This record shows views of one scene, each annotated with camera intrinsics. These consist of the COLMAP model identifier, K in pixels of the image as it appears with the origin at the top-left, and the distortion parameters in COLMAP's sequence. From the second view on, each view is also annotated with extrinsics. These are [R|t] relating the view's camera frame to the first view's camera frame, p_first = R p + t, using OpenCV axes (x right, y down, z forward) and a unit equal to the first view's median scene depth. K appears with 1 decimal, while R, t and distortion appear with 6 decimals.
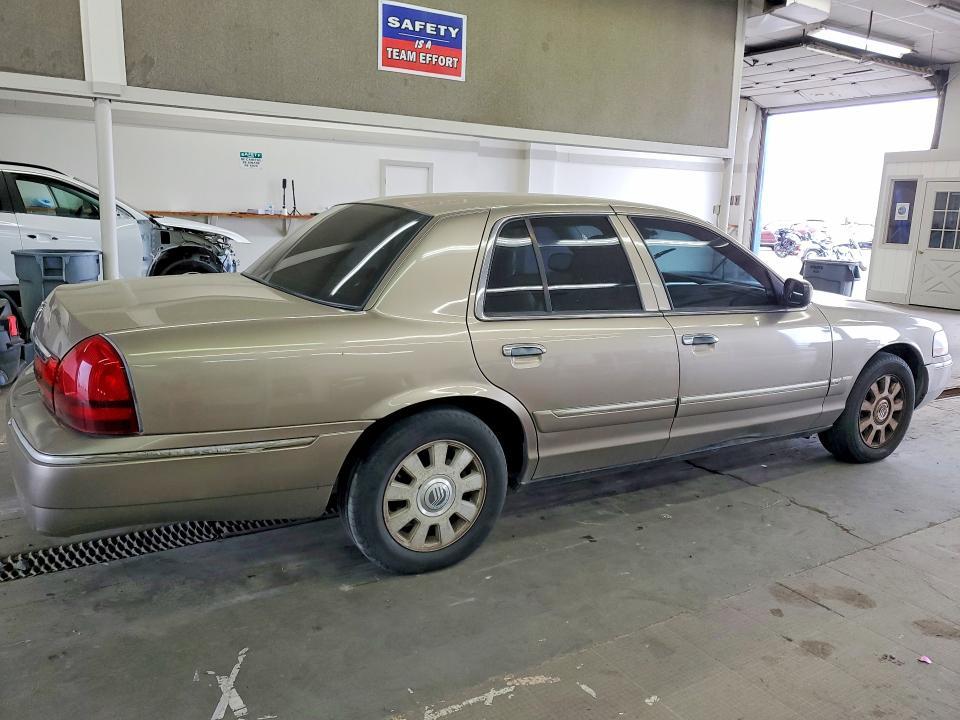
lens RADIAL K [[730.2, 0, 478.4], [0, 730.2, 360.5], [0, 0, 1]] dist [0.020310, -0.001309]
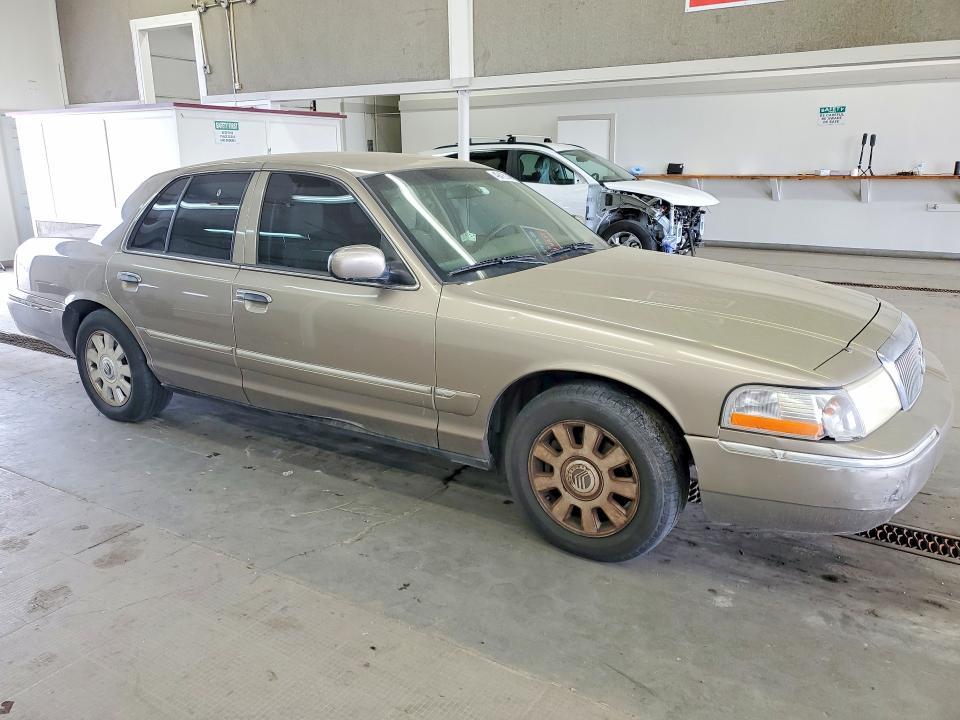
lens RADIAL K [[730.2, 0, 478.4], [0, 730.2, 360.5], [0, 0, 1]] dist [0.020310, -0.001309]
pose [[0.469317, 0.193932, -0.861471, 1.008860], [-0.156126, 0.978439, 0.135209, -0.096411], [0.869118, 0.071042, 0.489476, 0.600716]]
